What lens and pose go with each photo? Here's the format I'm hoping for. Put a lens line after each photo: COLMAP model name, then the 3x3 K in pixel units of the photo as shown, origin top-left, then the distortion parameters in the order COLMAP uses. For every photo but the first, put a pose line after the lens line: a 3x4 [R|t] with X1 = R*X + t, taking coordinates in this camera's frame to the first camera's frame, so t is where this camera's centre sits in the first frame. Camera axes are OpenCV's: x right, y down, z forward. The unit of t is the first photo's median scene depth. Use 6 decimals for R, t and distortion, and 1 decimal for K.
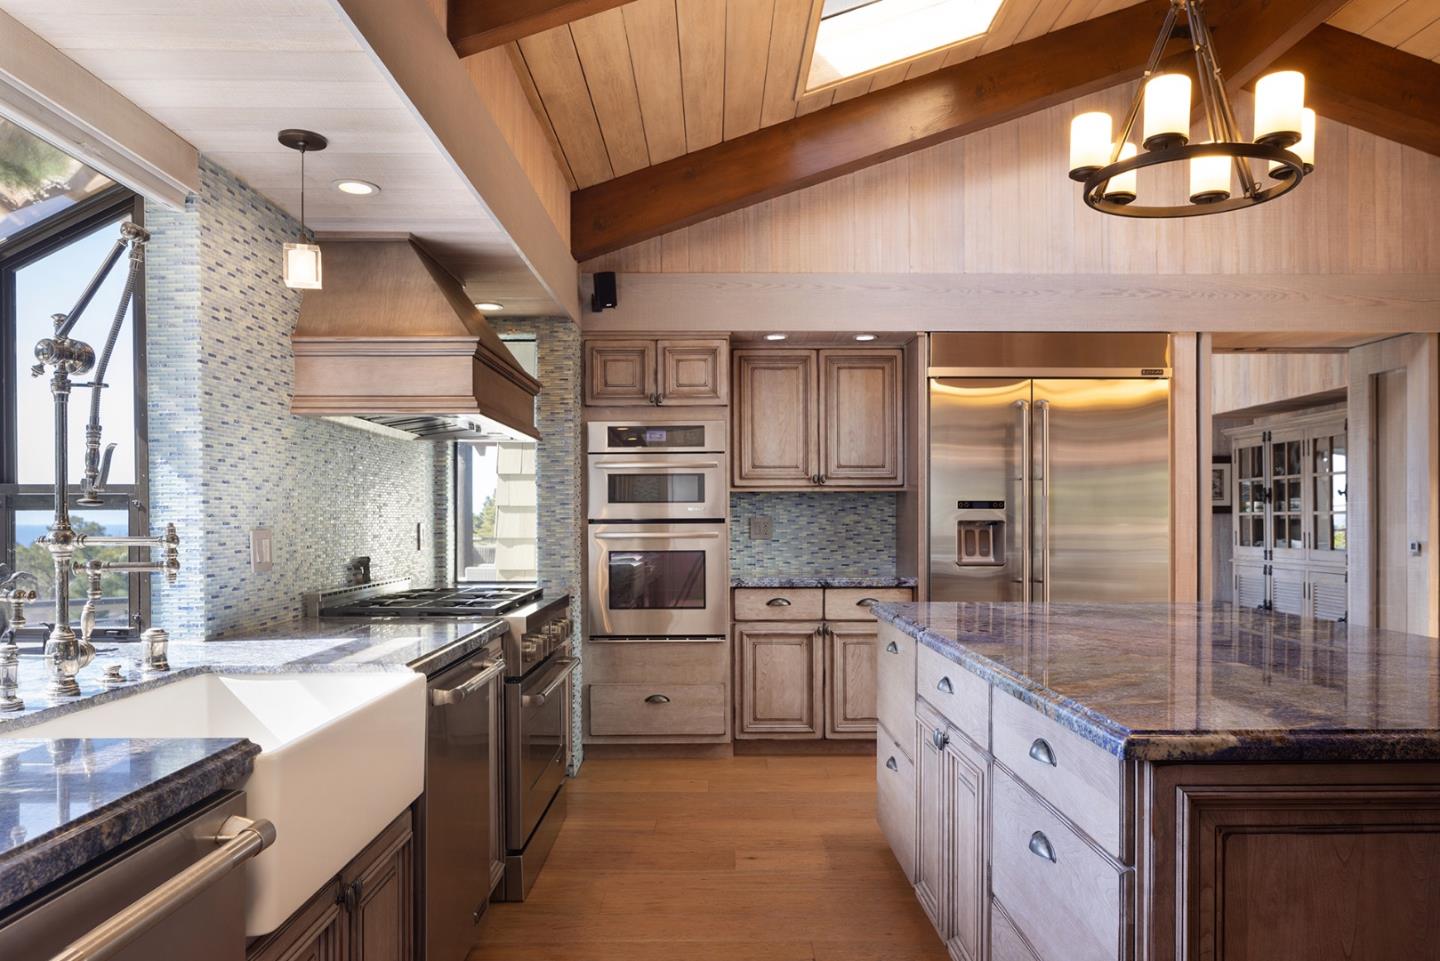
lens RADIAL K [[978.9, 0, 712.4], [0, 978.9, 518.8], [0, 0, 1]] dist [-0.001924, -0.001967]
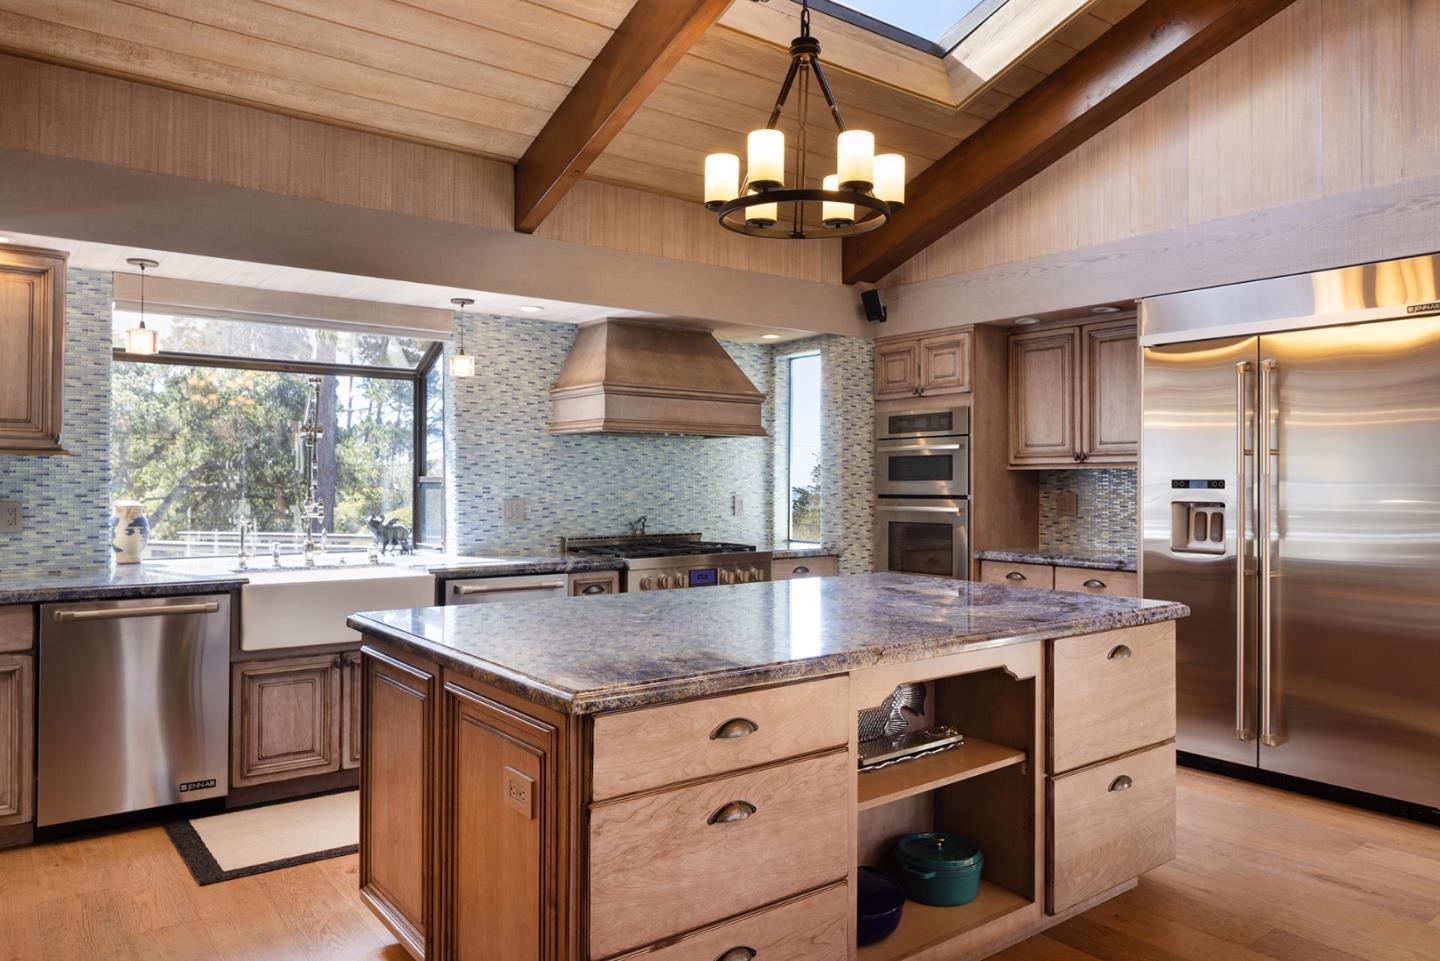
lens RADIAL K [[978.9, 0, 720.4], [0, 978.9, 479.8], [0, 0, 1]] dist [-0.001924, -0.001967]
pose [[0.603633, 0.001097, -0.797262, 0.714015], [-0.004213, 0.999989, -0.001813, -0.014358], [0.797251, 0.004453, 0.603631, 0.117050]]
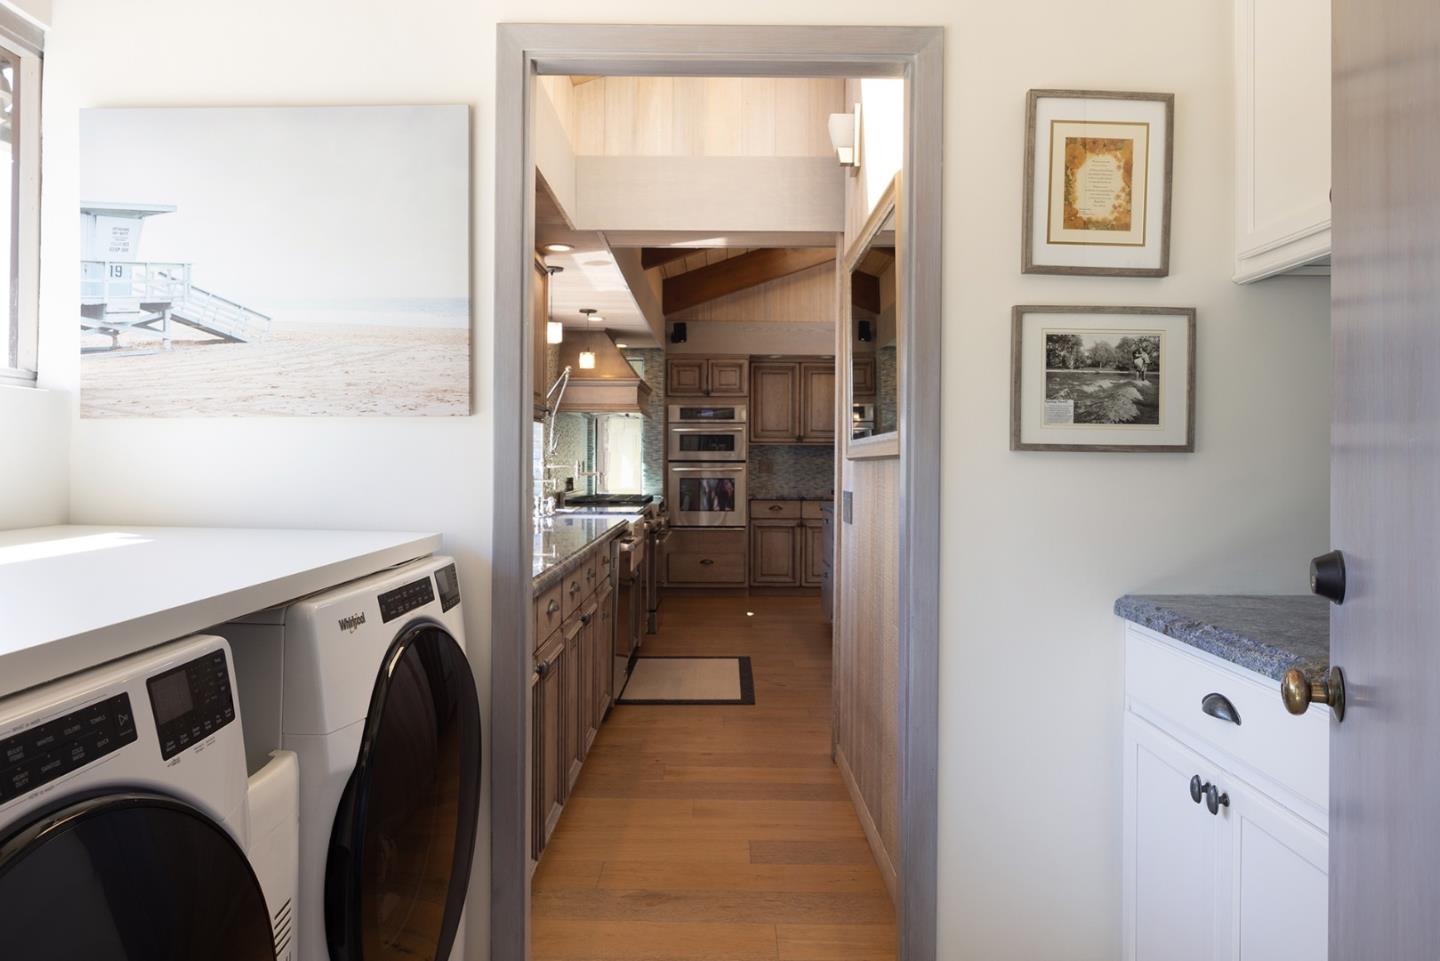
lens RADIAL K [[978.9, 0, 725.6], [0, 978.9, 475.7], [0, 0, 1]] dist [-0.001924, -0.001967]
pose [[0.999948, 0.008059, 0.006305, -0.034309], [-0.008145, 0.999873, 0.013712, 0.003685], [-0.006194, -0.013763, 0.999886, -0.765622]]
